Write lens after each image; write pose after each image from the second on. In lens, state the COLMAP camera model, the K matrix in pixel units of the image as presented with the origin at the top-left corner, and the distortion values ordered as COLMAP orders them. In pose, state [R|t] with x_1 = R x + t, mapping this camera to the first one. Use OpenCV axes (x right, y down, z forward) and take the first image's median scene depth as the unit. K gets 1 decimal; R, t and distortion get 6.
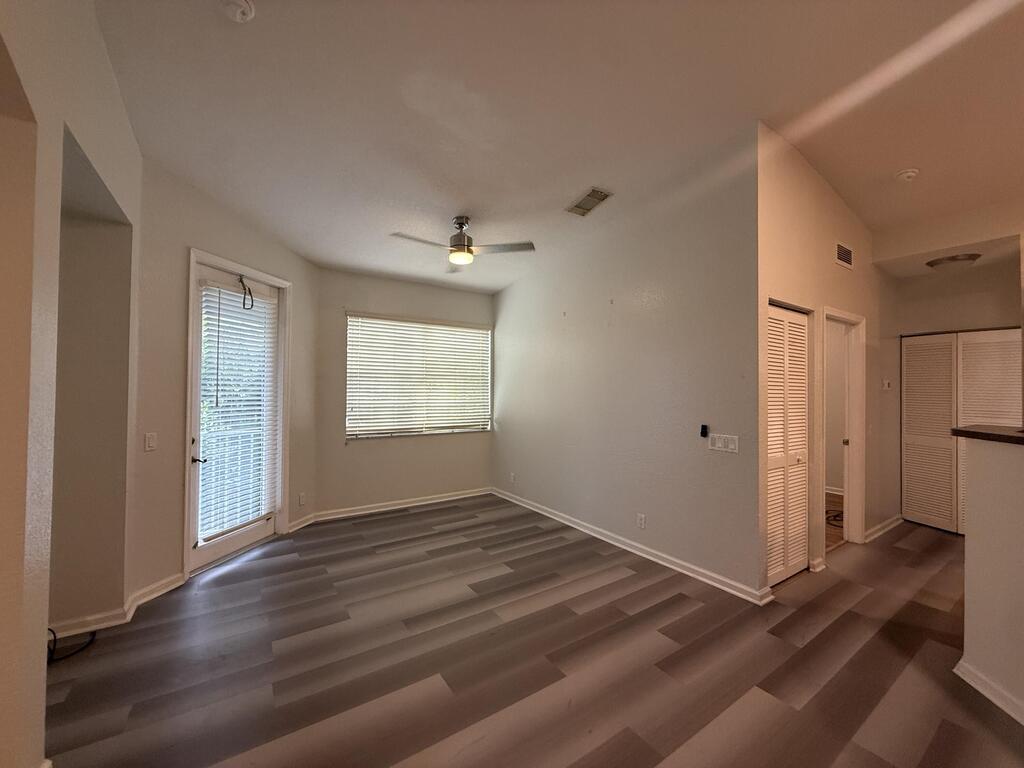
lens RADIAL K [[407.7, 0, 509.1], [0, 407.7, 382.6], [0, 0, 1]] dist [0.002026, 0.000076]
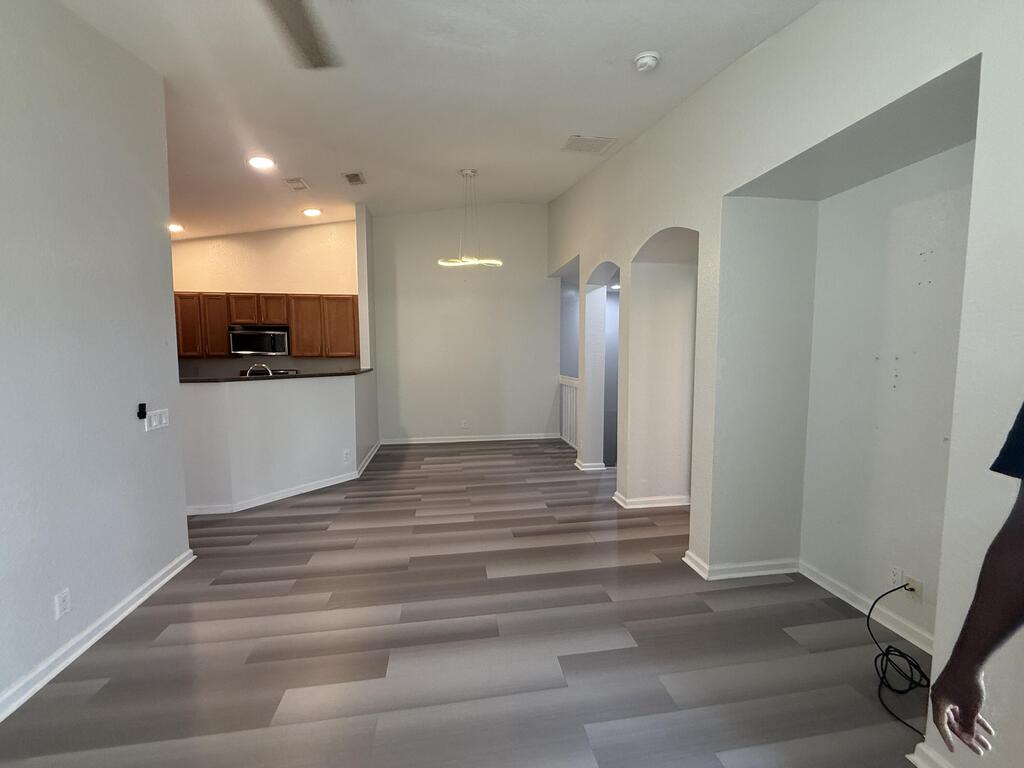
lens RADIAL K [[407.7, 0, 509.1], [0, 407.7, 382.6], [0, 0, 1]] dist [0.002026, 0.000076]
pose [[-0.905349, -0.040706, 0.422712, -0.491055], [-0.012025, 0.997454, 0.070296, -0.001879], [-0.424497, 0.058559, -0.903534, 1.369338]]
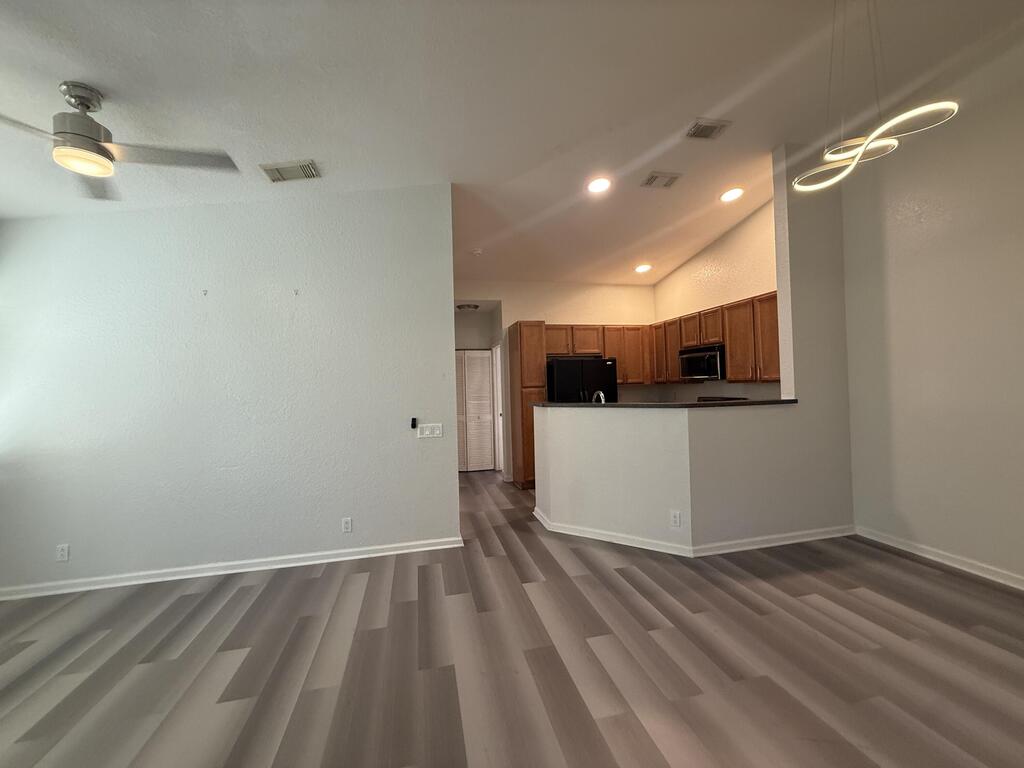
lens RADIAL K [[407.7, 0, 509.1], [0, 407.7, 382.6], [0, 0, 1]] dist [0.002026, 0.000076]
pose [[0.361983, -0.014094, 0.932078, -0.492585], [0.020993, 0.999755, 0.006965, 0.000176], [-0.931948, 0.017046, 0.362191, 0.311378]]
